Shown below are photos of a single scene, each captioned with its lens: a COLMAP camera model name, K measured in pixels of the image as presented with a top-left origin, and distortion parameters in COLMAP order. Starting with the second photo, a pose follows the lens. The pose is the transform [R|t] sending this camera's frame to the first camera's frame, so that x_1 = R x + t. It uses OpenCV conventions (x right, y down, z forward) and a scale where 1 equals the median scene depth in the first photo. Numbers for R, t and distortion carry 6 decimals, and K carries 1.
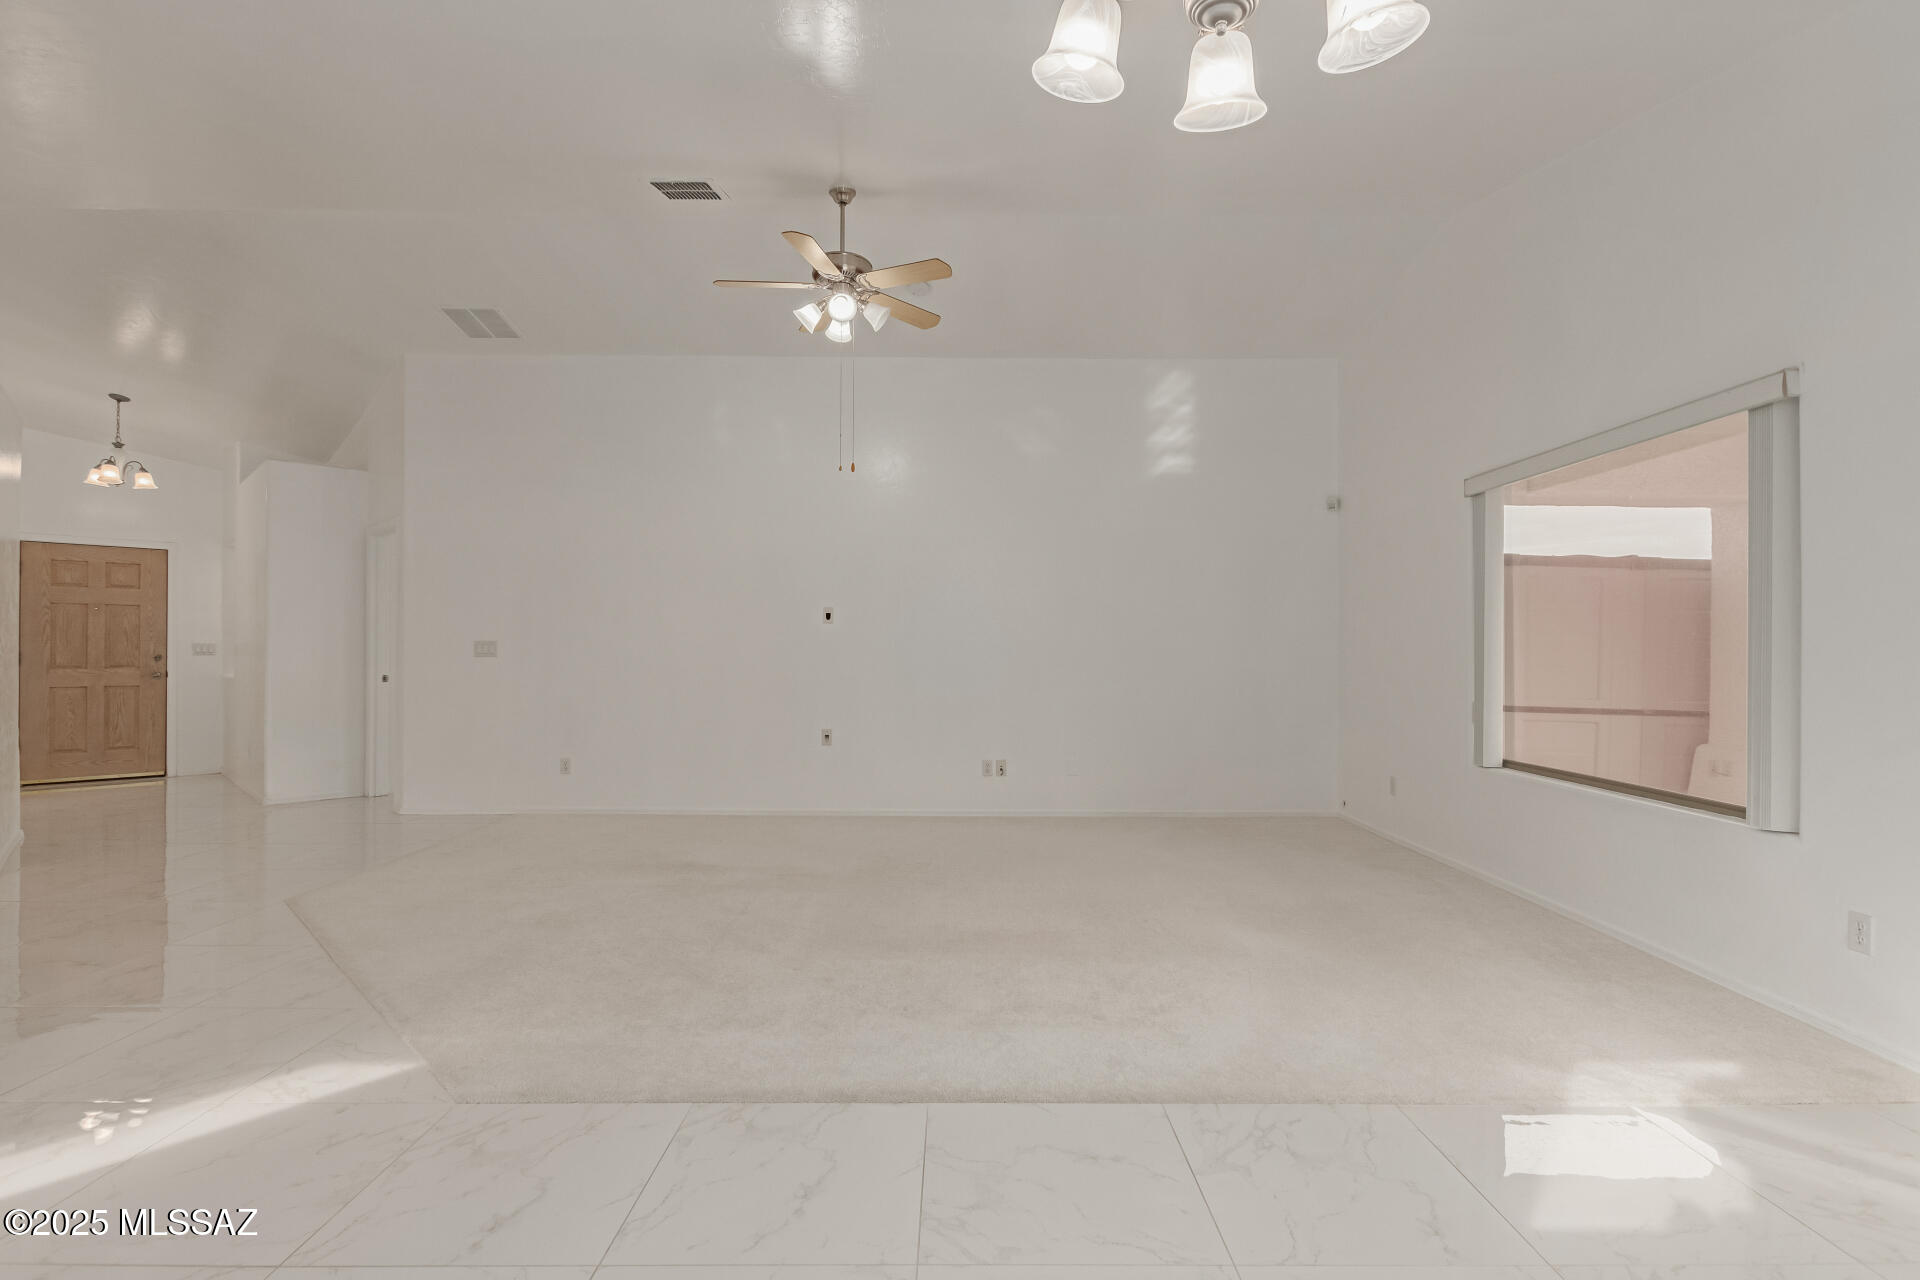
lens RADIAL K [[884.0, 0, 963.0], [0, 884.0, 646.4], [0, 0, 1]] dist [0.009081, -0.003048]
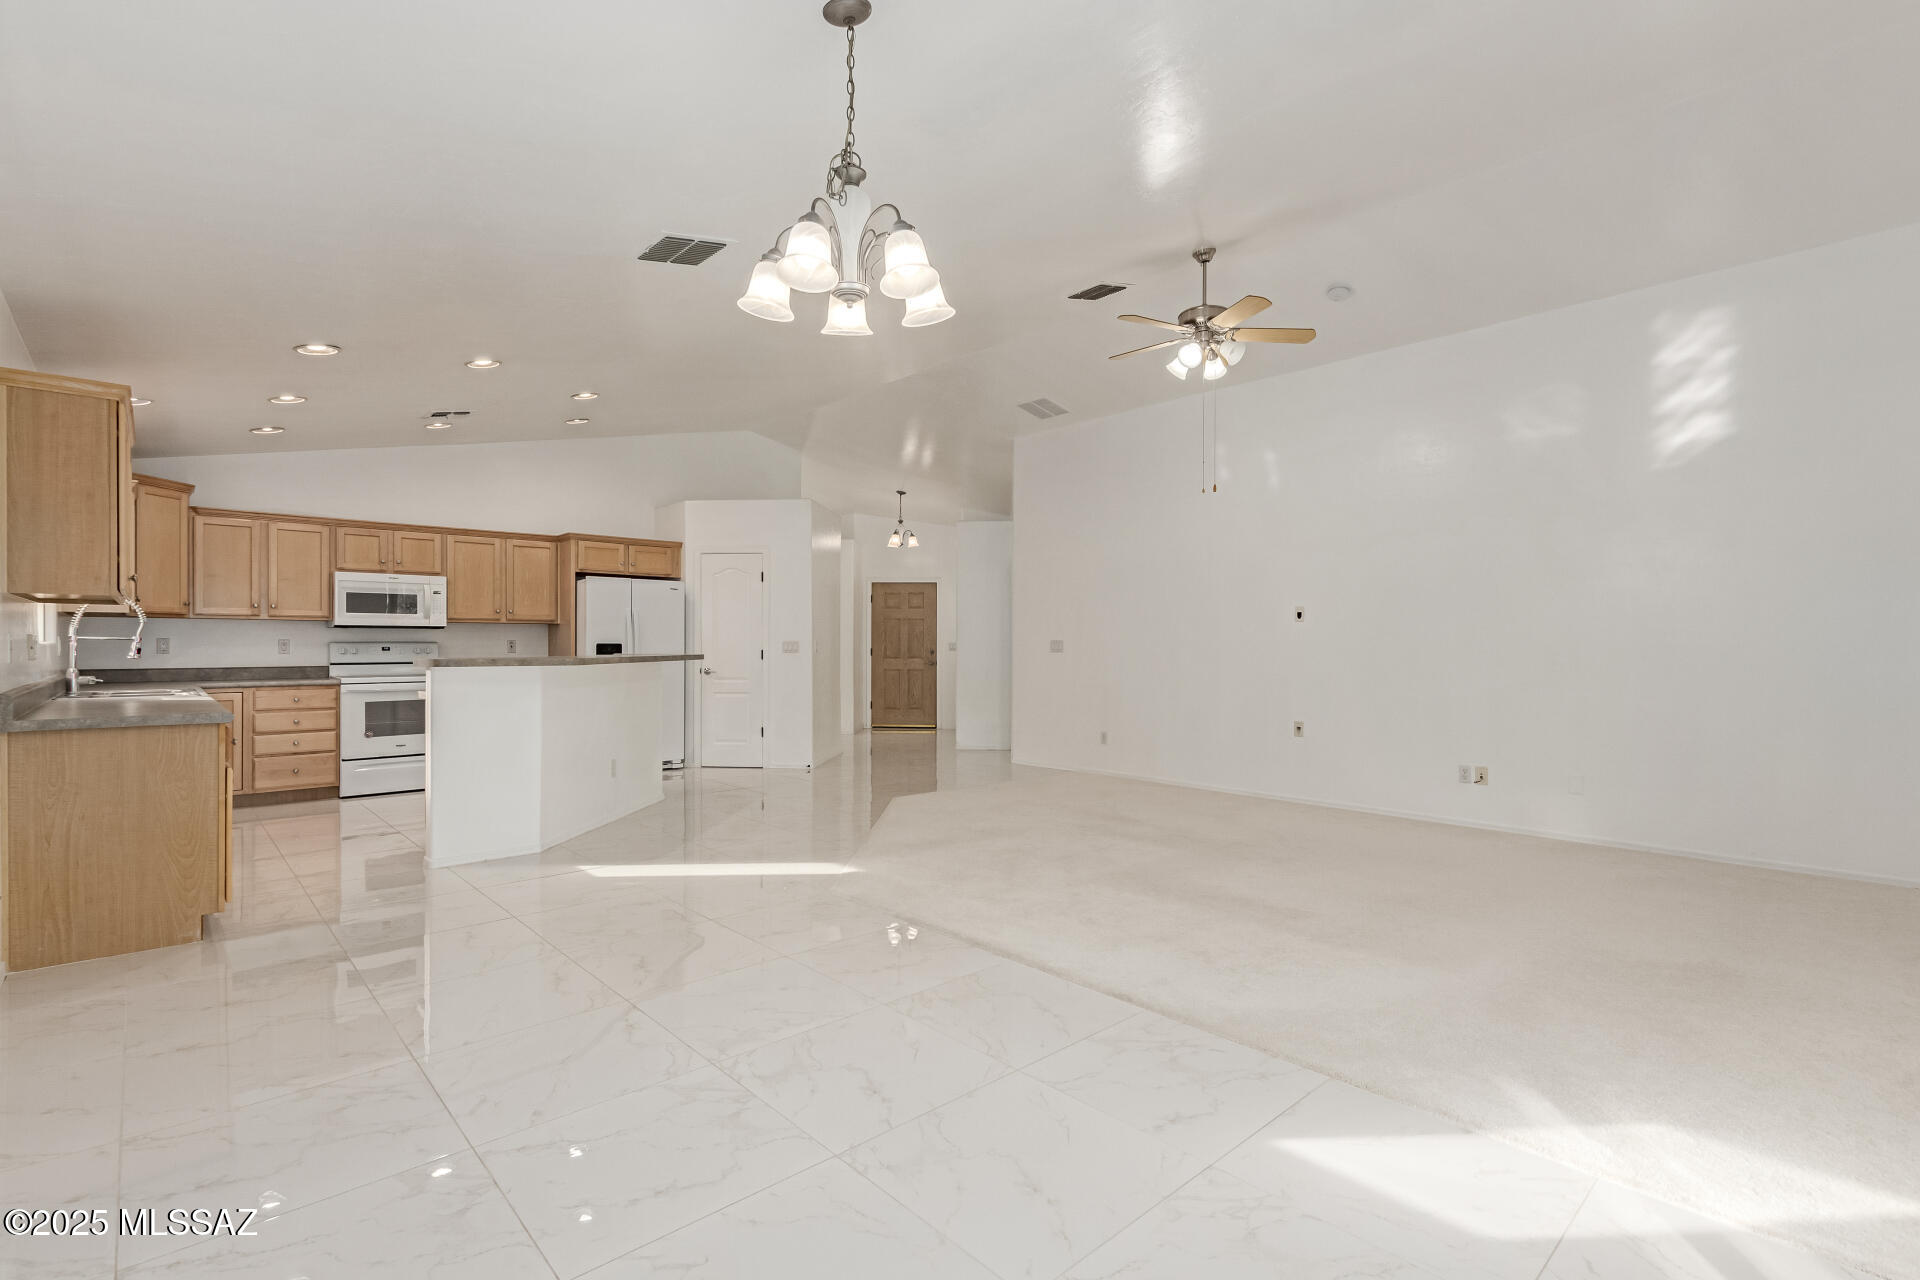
lens RADIAL K [[884.0, 0, 961.7], [0, 884.0, 642.6], [0, 0, 1]] dist [0.009081, -0.003048]
pose [[0.673906, -0.005462, -0.738797, 0.296386], [0.005785, 0.999981, -0.002116, -0.000525], [0.738794, -0.002848, 0.673925, -0.010967]]
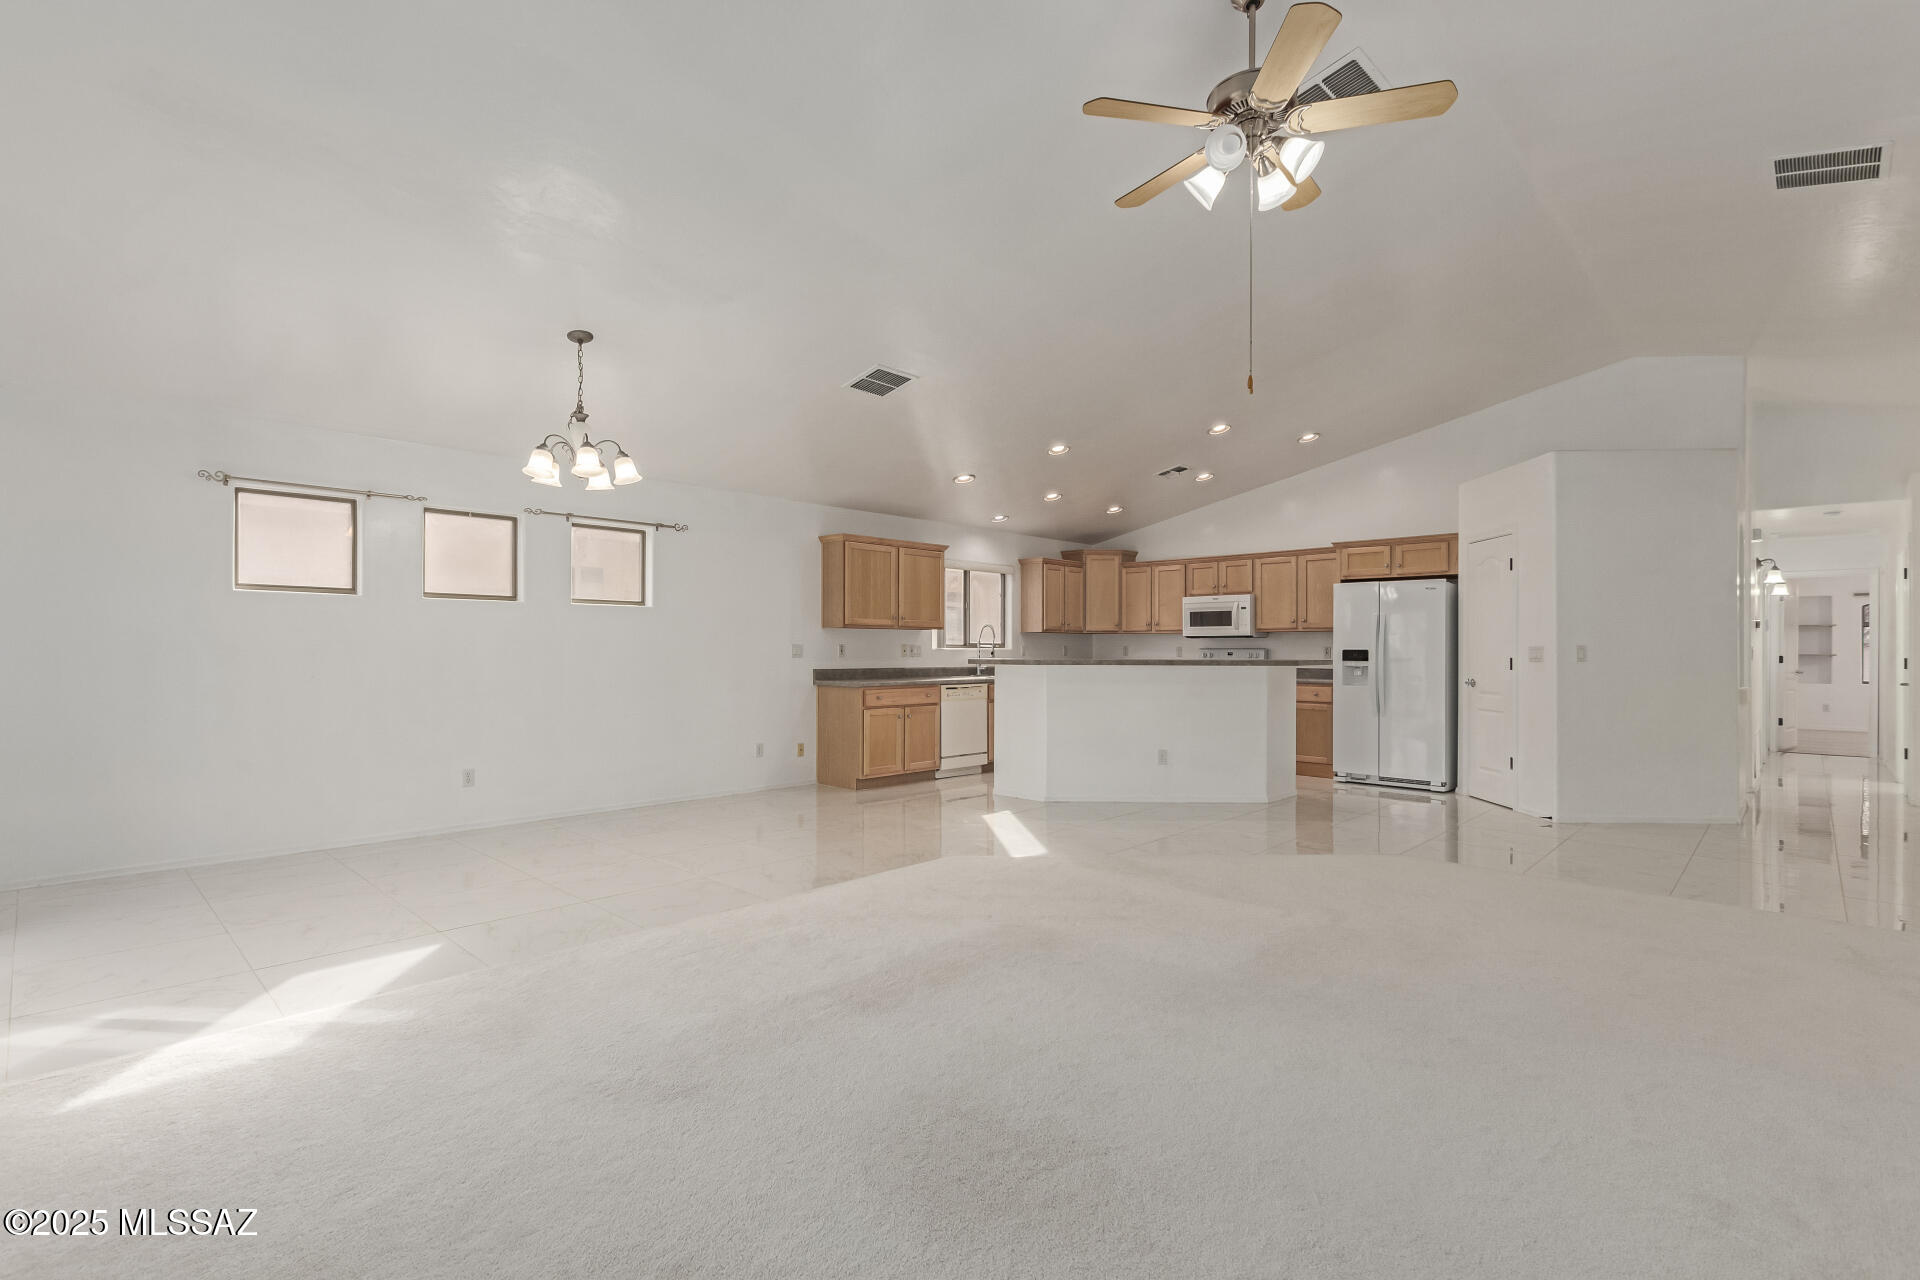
lens RADIAL K [[884.0, 0, 966.1], [0, 884.0, 643.3], [0, 0, 1]] dist [0.009081, -0.003048]
pose [[-0.690396, -0.011577, -0.723339, 0.303485], [-0.002243, 0.999901, -0.013863, 0.003846], [0.723428, -0.007949, -0.690354, 0.766191]]
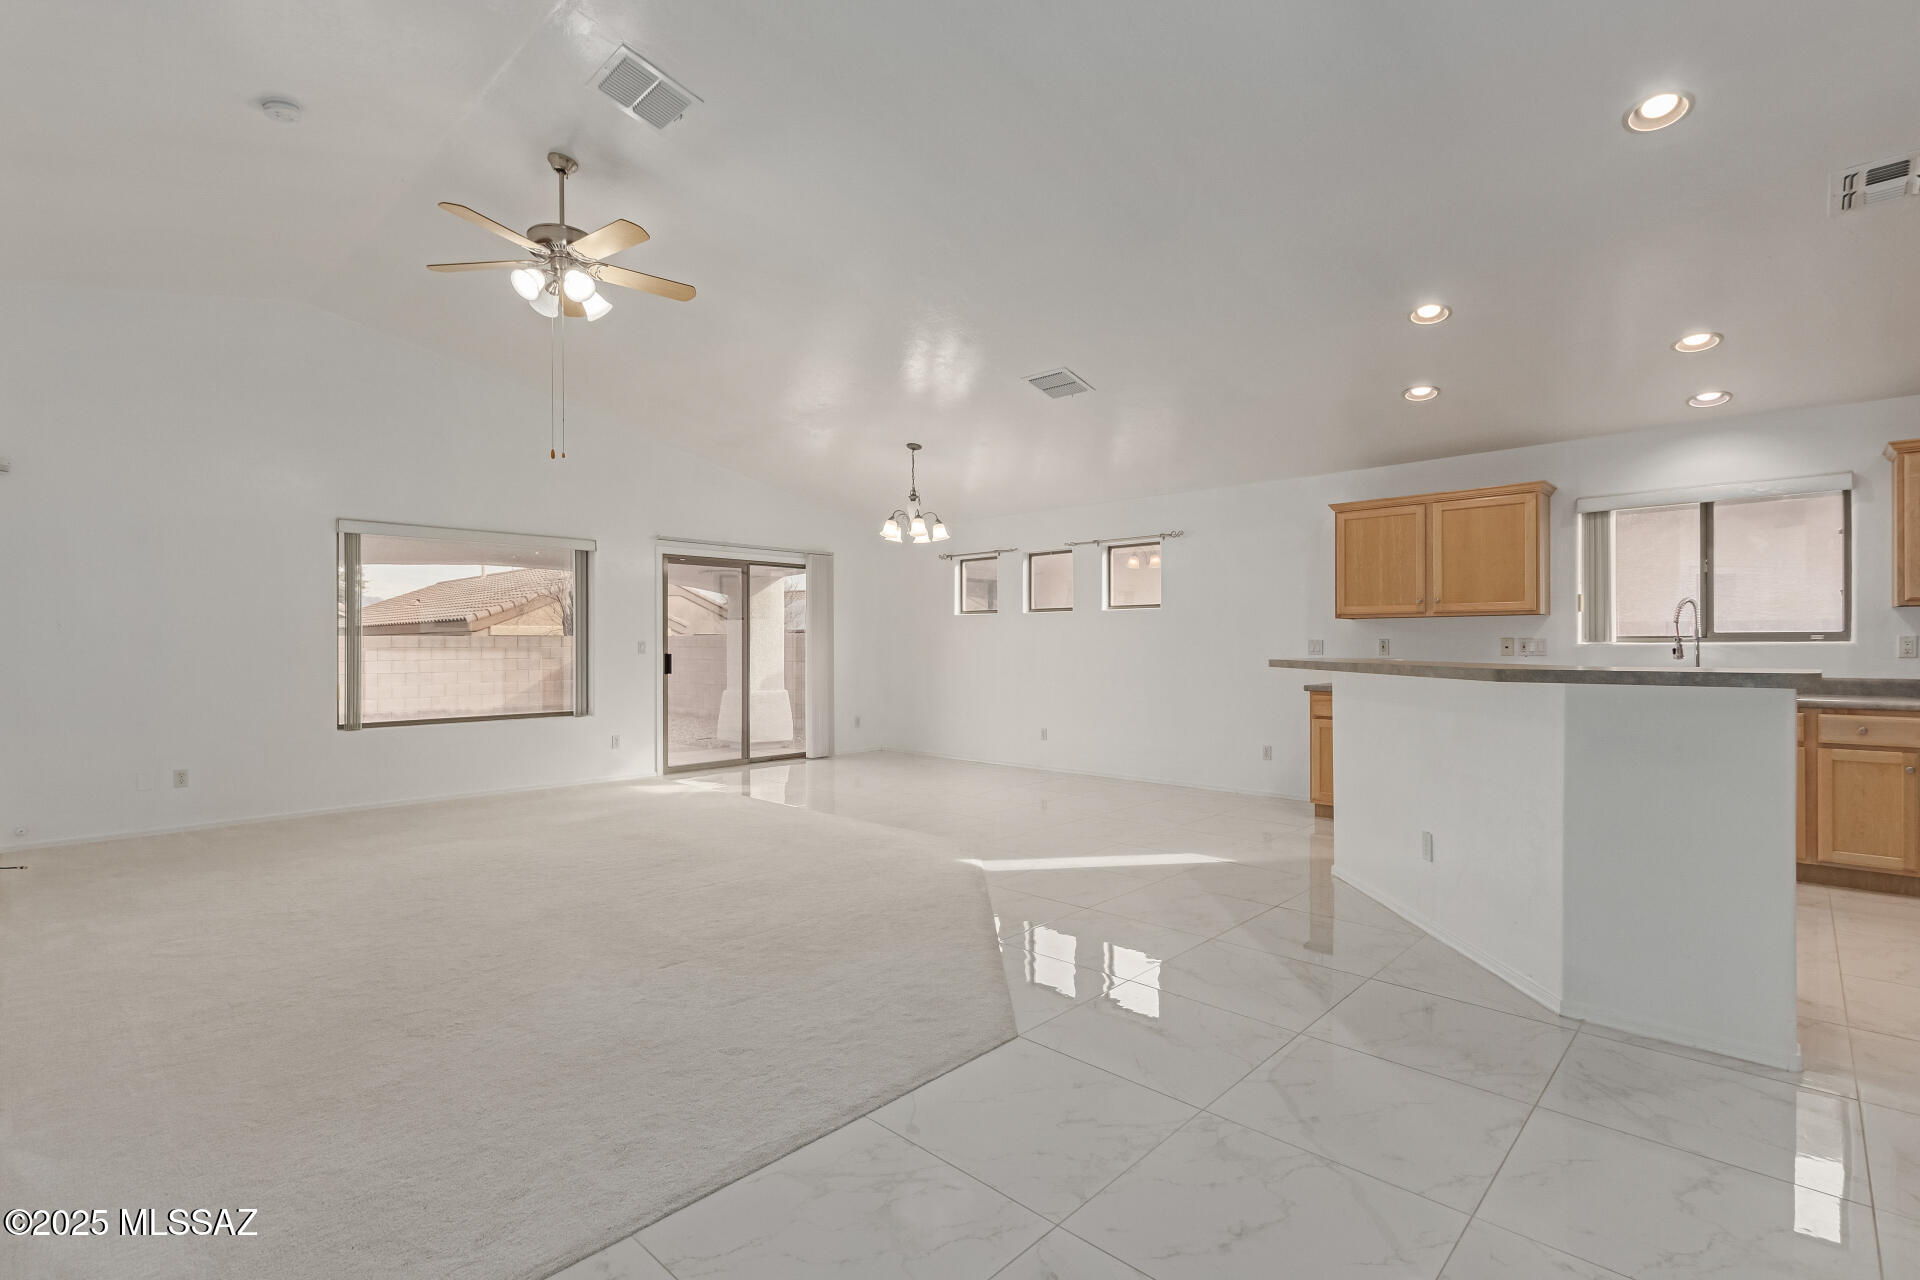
lens RADIAL K [[884.0, 0, 965.0], [0, 884.0, 653.4], [0, 0, 1]] dist [0.009081, -0.003048]
pose [[-0.726303, -0.008065, 0.687327, -0.642416], [-0.003566, 0.999962, 0.007966, -0.000750], [-0.687366, 0.003334, -0.726304, 0.813248]]
